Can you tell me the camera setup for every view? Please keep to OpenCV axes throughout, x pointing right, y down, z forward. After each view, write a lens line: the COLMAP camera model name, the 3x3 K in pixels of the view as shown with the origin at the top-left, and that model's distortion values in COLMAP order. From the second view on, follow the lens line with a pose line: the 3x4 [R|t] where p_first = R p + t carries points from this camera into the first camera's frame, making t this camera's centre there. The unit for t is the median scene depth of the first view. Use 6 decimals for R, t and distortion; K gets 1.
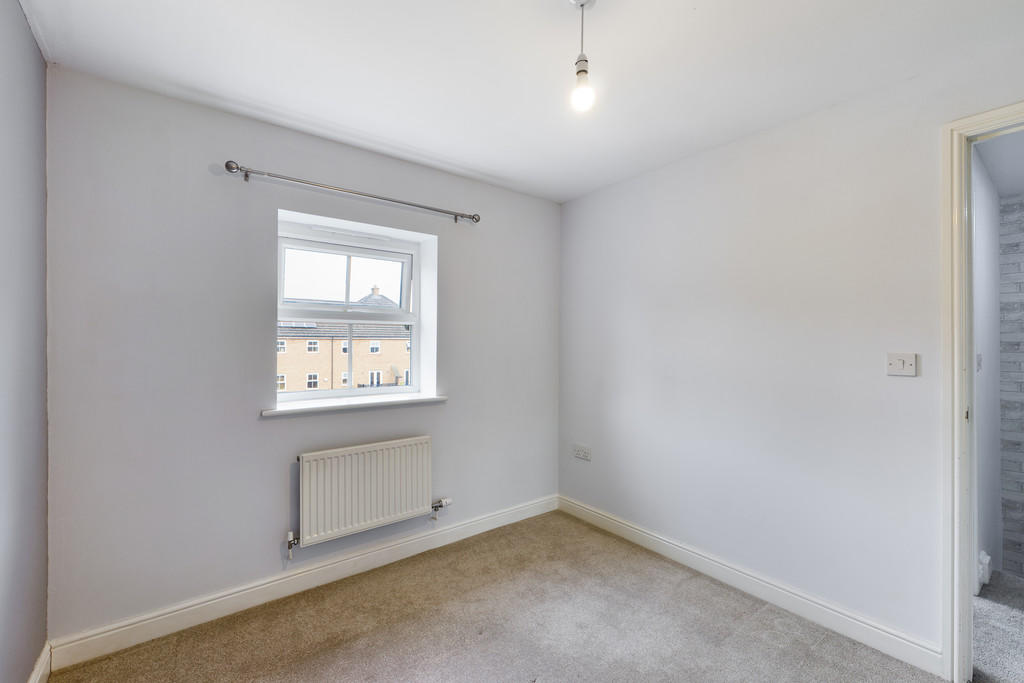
lens RADIAL K [[430.3, 0, 509.0], [0, 430.3, 337.9], [0, 0, 1]] dist [-0.003414, 0.001110]
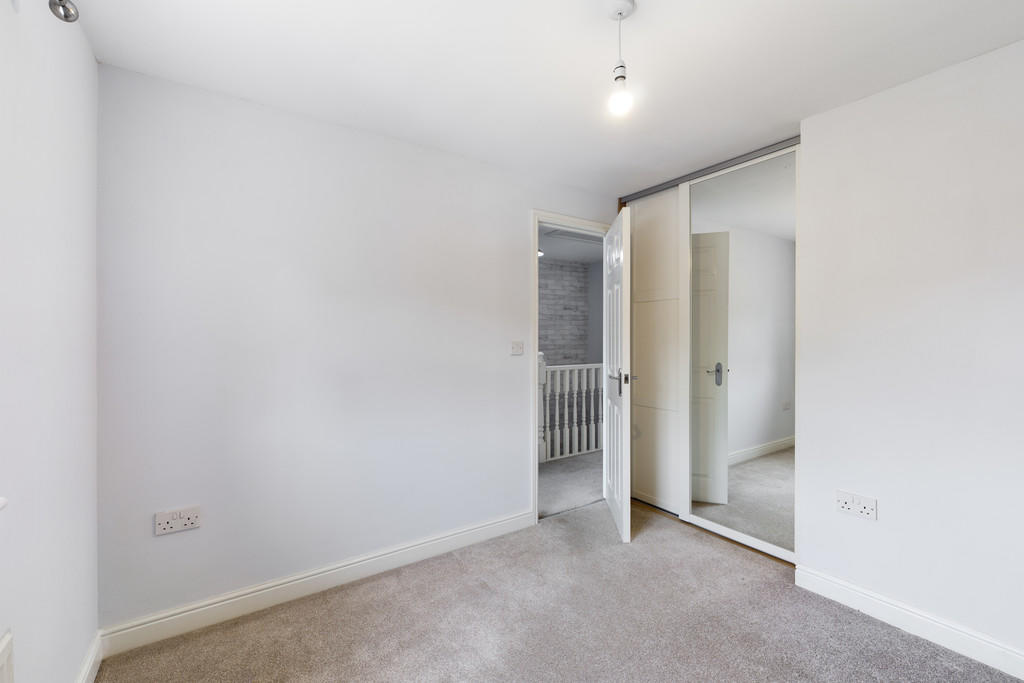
lens RADIAL K [[430.3, 0, 511.8], [0, 430.3, 342.3], [0, 0, 1]] dist [-0.003414, 0.001110]
pose [[0.053947, -0.007644, 0.998515, -0.525389], [-0.006263, 0.999948, 0.007993, 0.020291], [-0.998524, -0.006685, 0.053896, 0.698066]]
